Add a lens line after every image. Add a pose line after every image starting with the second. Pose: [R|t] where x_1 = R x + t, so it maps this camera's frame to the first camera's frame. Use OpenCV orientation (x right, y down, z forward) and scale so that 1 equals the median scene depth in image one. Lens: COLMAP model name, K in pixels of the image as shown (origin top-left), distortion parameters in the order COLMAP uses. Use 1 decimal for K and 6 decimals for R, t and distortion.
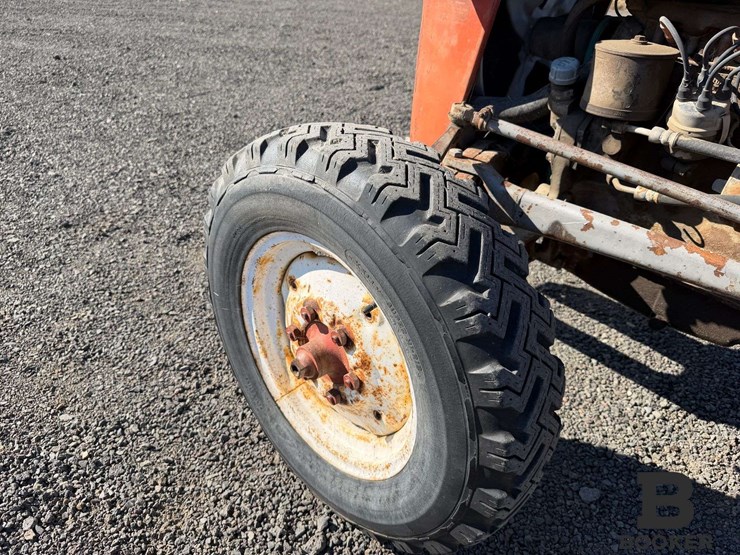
lens RADIAL K [[525.6, 0, 374.2], [0, 525.6, 284.6], [0, 0, 1]] dist [0.038919, -0.054809]
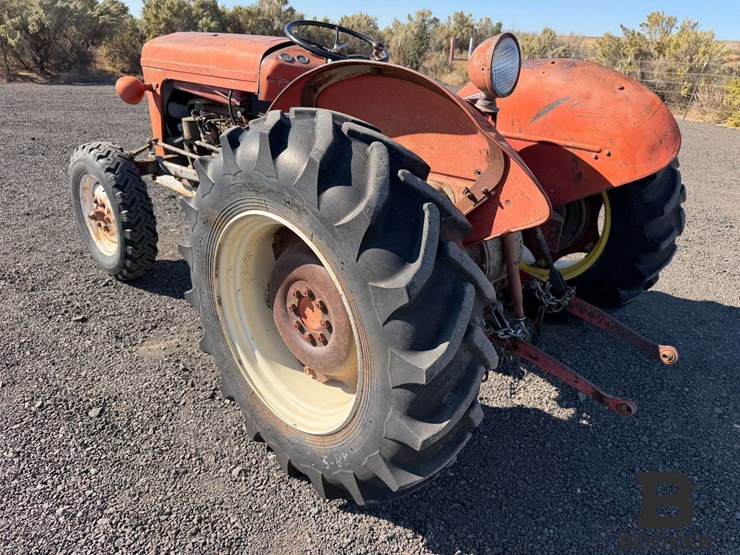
lens RADIAL K [[525.6, 0, 375.7], [0, 525.6, 282.9], [0, 0, 1]] dist [0.038919, -0.054809]
pose [[0.998518, -0.044854, 0.030807, 1.482844], [0.048600, 0.989773, -0.134120, 1.082118], [-0.024476, 0.135418, 0.990486, -2.196511]]
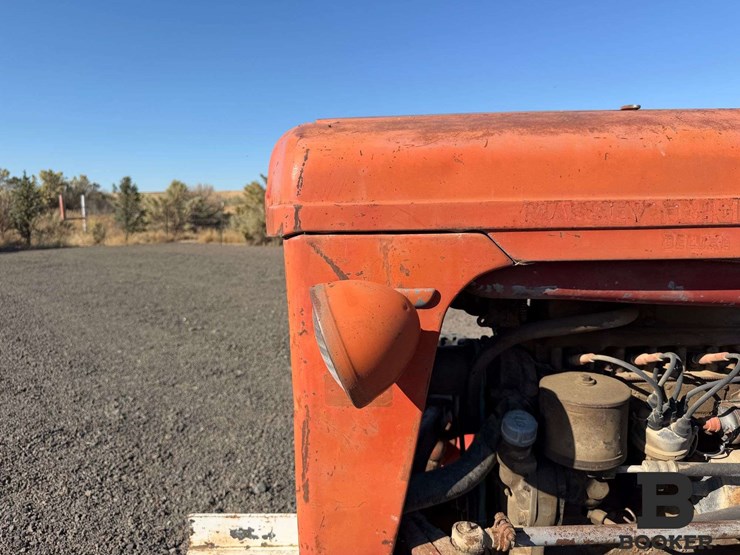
lens RADIAL K [[525.6, 0, 373.2], [0, 525.6, 274.1], [0, 0, 1]] dist [0.038919, -0.054809]
pose [[0.700046, -0.183637, 0.690081, -0.369426], [0.441947, 0.870477, -0.216686, -0.580766], [-0.560908, 0.456670, 0.690532, 0.470928]]
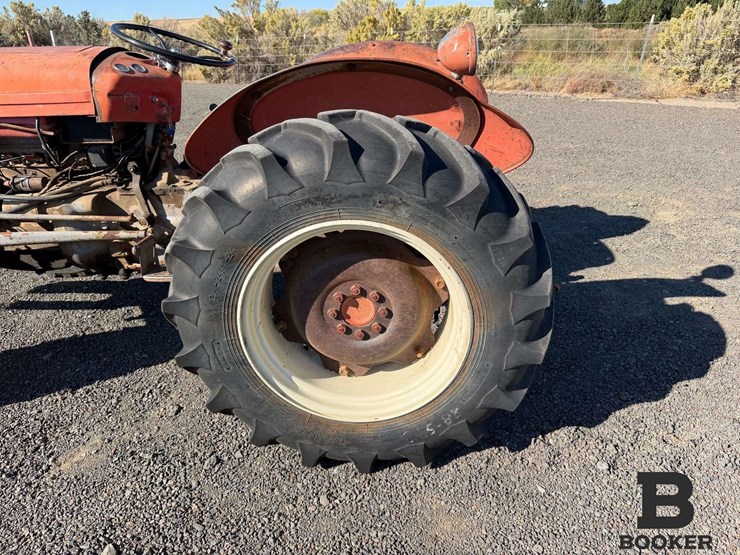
lens RADIAL K [[525.6, 0, 374.9], [0, 525.6, 275.7], [0, 0, 1]] dist [0.038919, -0.054809]
pose [[0.723604, -0.376086, 0.578755, 0.326354], [0.437834, 0.898321, 0.036332, 0.779771], [-0.533572, 0.227108, 0.814692, -1.936934]]
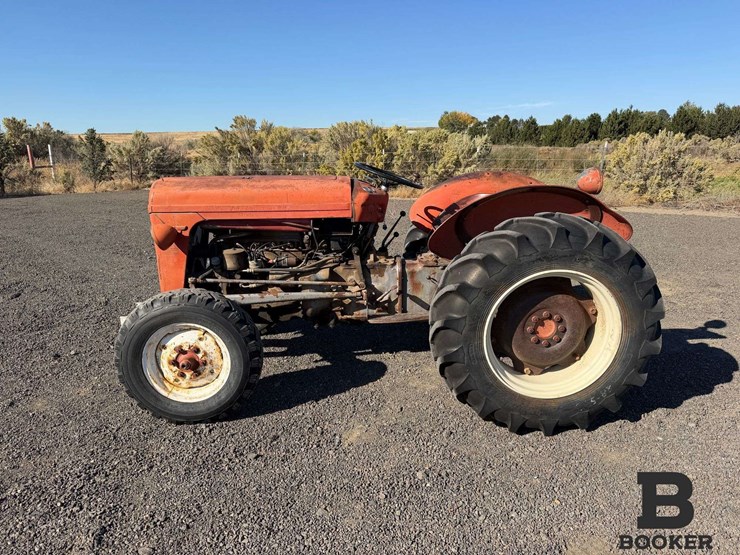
lens RADIAL K [[525.6, 0, 373.7], [0, 525.6, 275.5], [0, 0, 1]] dist [0.038919, -0.054809]
pose [[0.665547, -0.264509, 0.697913, -1.444407], [0.455816, 0.884501, -0.099451, 0.508008], [-0.590999, 0.384309, 0.709244, -2.094629]]
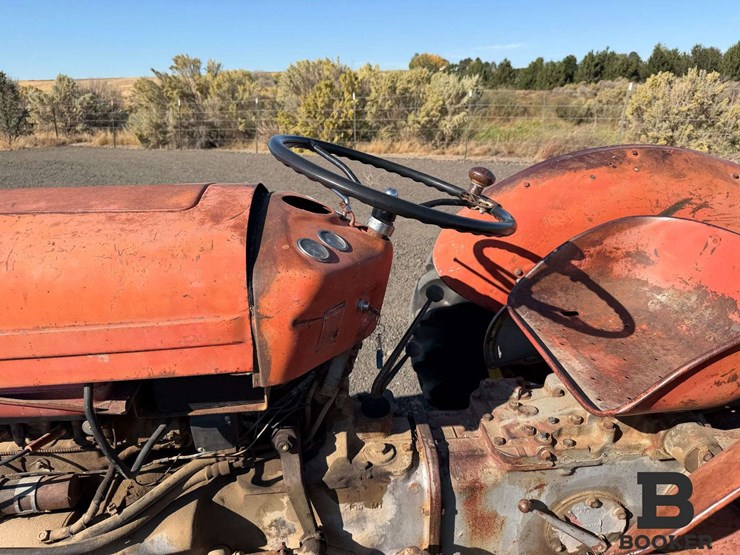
lens RADIAL K [[525.6, 0, 374.4], [0, 525.6, 273.5], [0, 0, 1]] dist [0.038919, -0.054809]
pose [[0.620866, -0.342851, 0.704967, 0.583833], [0.477867, 0.878409, 0.006345, -0.305429], [-0.621425, 0.332941, 0.709212, -0.451746]]
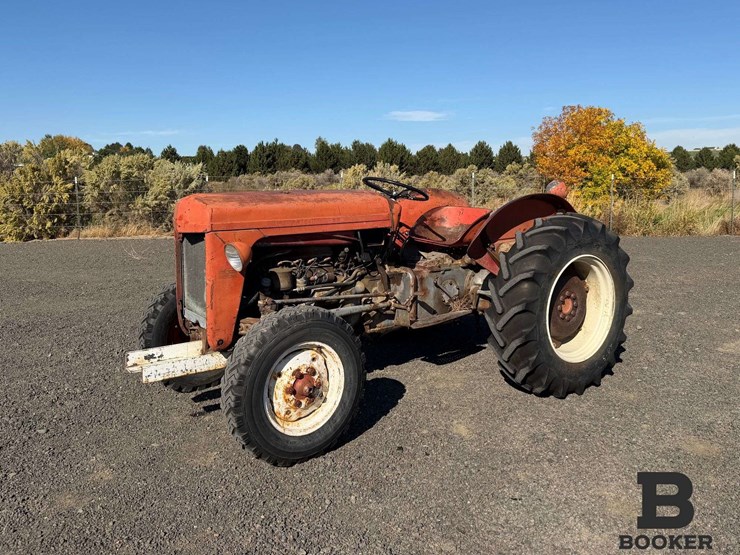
lens RADIAL K [[636.4, 0, 366.5], [0, 636.4, 223.0], [0, 0, 1]] dist [0.096289, -0.016428]
pose [[0.136595, -0.155233, 0.978389, -3.364541], [0.547690, 0.834806, 0.055988, -0.623424], [-0.825456, 0.528206, 0.199049, -0.424172]]
